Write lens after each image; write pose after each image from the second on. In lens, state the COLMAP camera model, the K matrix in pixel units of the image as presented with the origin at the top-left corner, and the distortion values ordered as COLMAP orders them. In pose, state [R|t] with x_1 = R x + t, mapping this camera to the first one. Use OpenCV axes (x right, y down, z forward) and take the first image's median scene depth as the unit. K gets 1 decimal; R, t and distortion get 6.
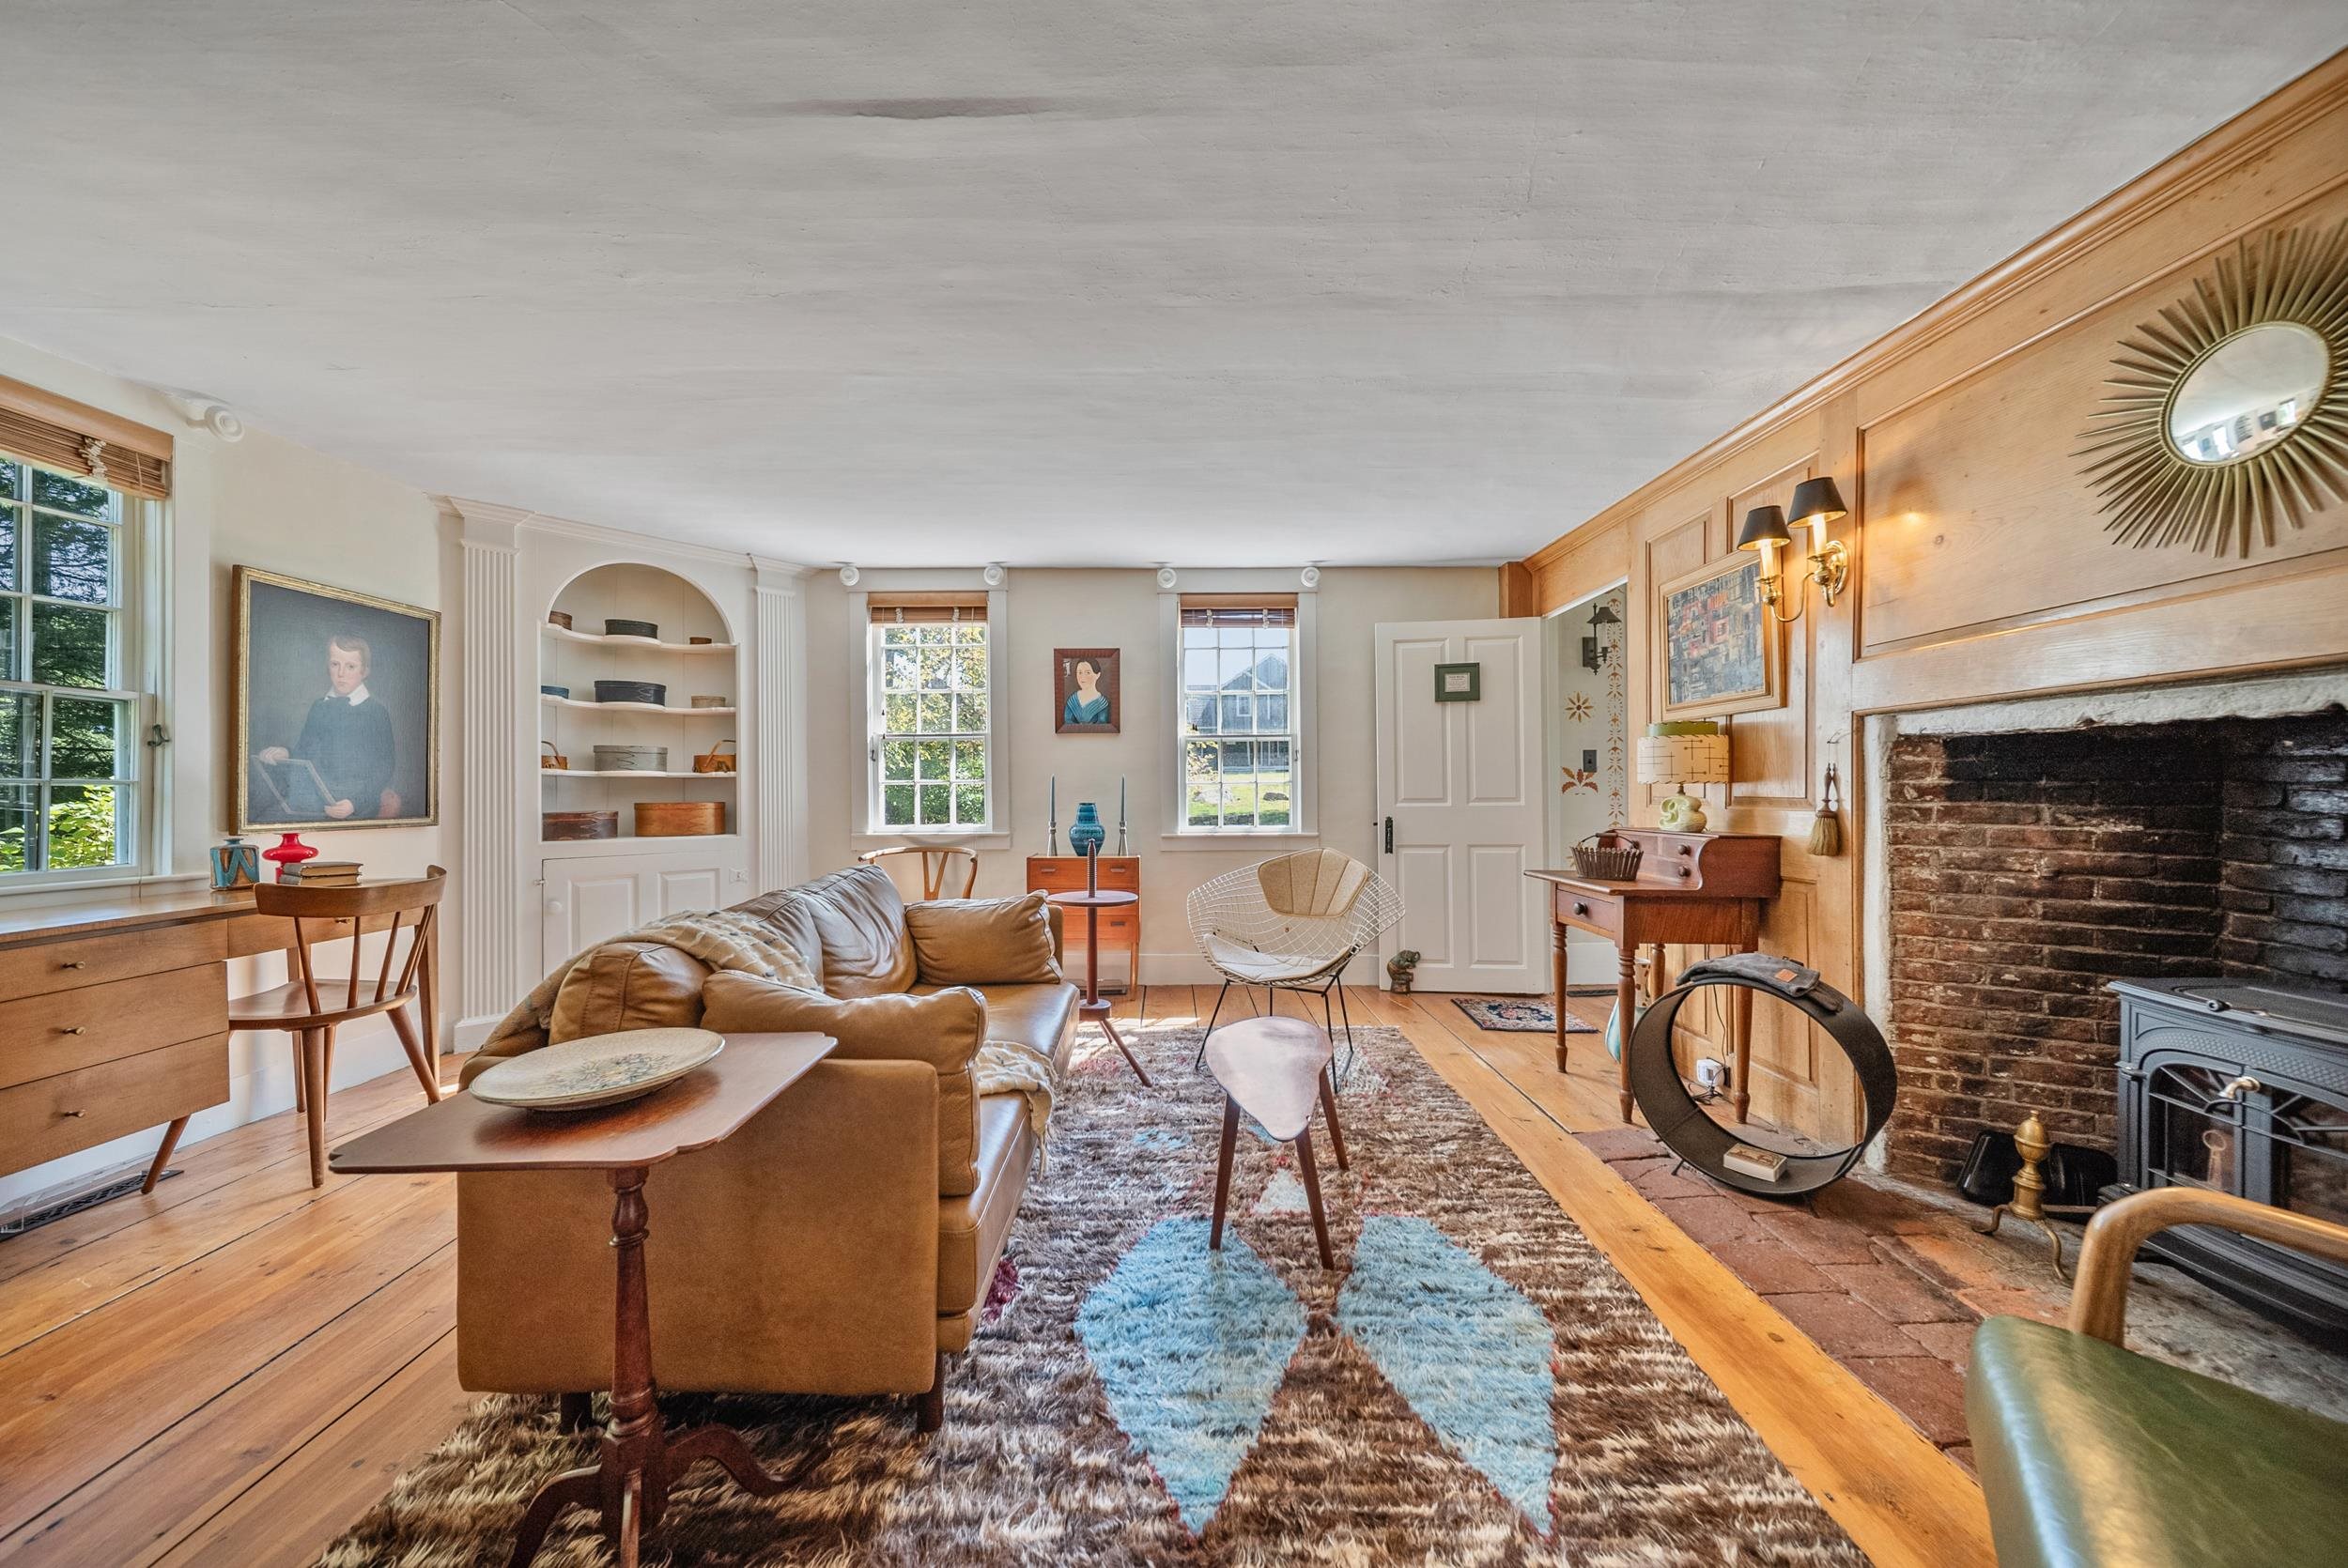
lens RADIAL K [[829.2, 0, 1173.8], [0, 829.2, 785.8], [0, 0, 1]] dist [-0.001253, -0.000996]
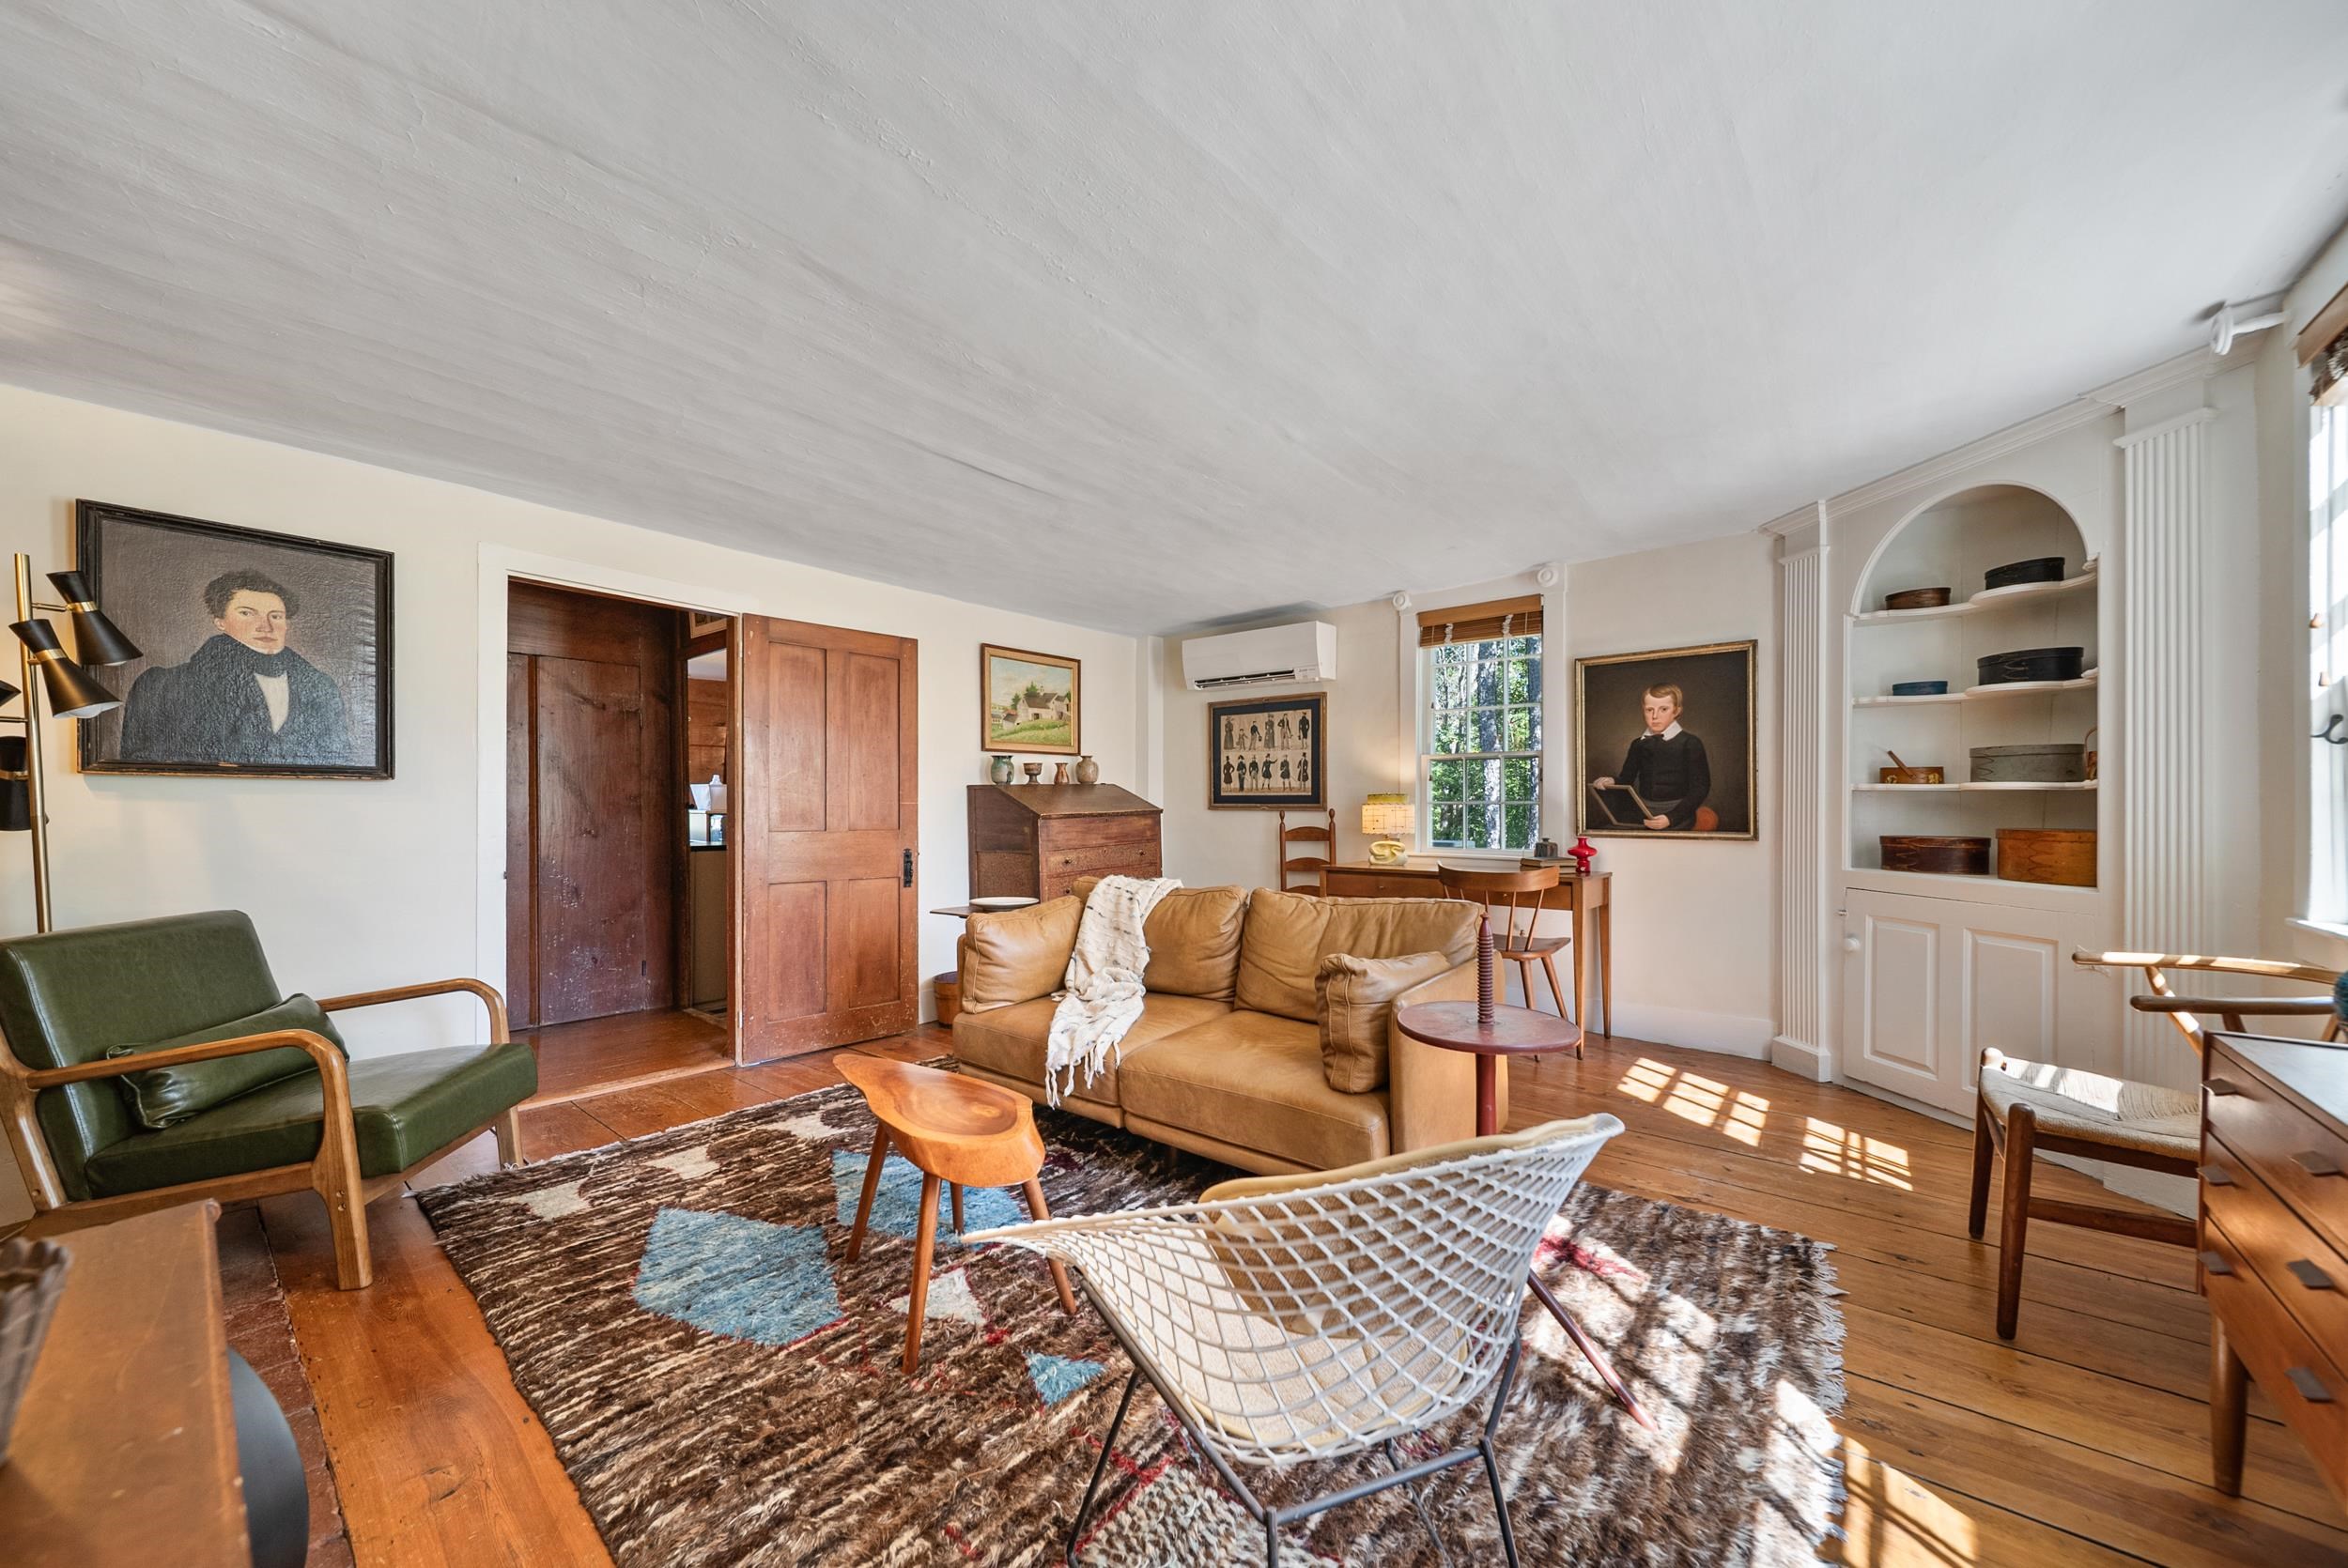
lens RADIAL K [[833.7, 0, 1172.5], [0, 833.7, 805.4], [0, 0, 1]] dist [-0.001597, -0.000159]
pose [[-0.642429, 0.009895, -0.766282, 0.495198], [0.007330, 0.999950, 0.006767, -0.012766], [0.766310, -0.001270, -0.642469, 1.344816]]
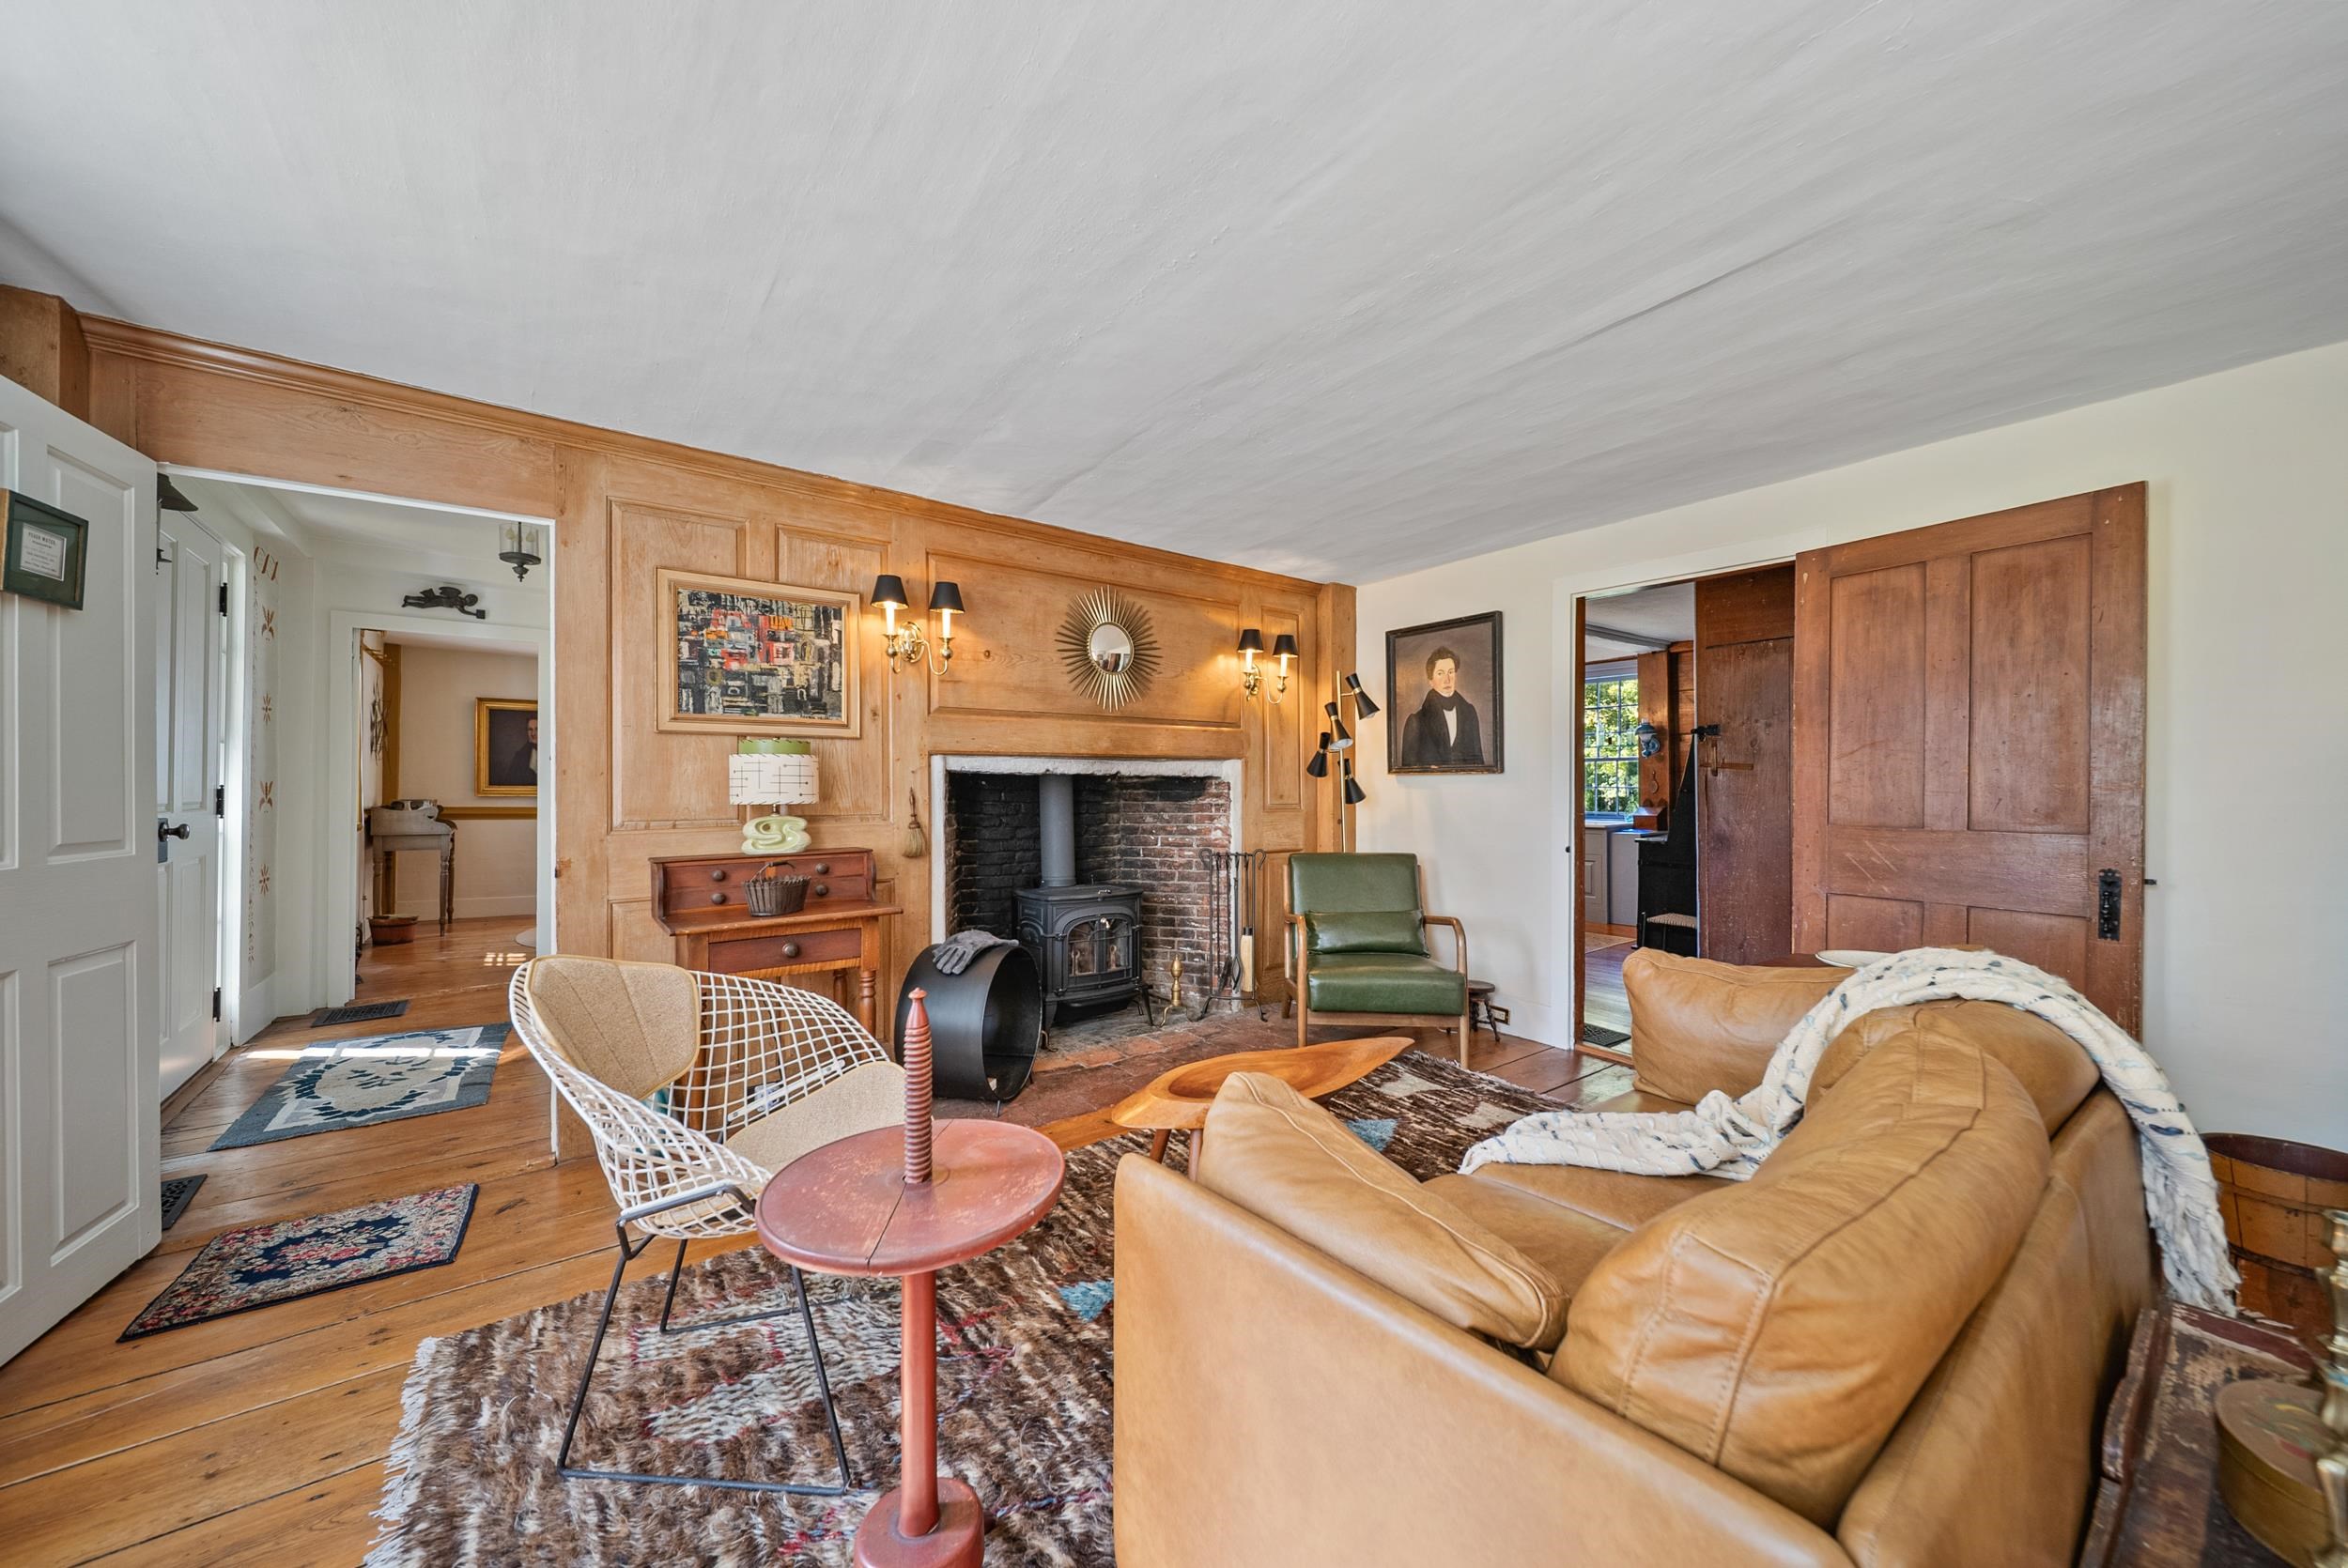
lens RADIAL K [[829.2, 0, 1173.8], [0, 829.2, 785.8], [0, 0, 1]] dist [-0.001253, -0.000996]
pose [[-0.597744, 0.014854, 0.801549, -0.454393], [0.007079, 0.999887, -0.013251, -0.007733], [-0.801655, -0.002247, -0.597782, 1.253719]]
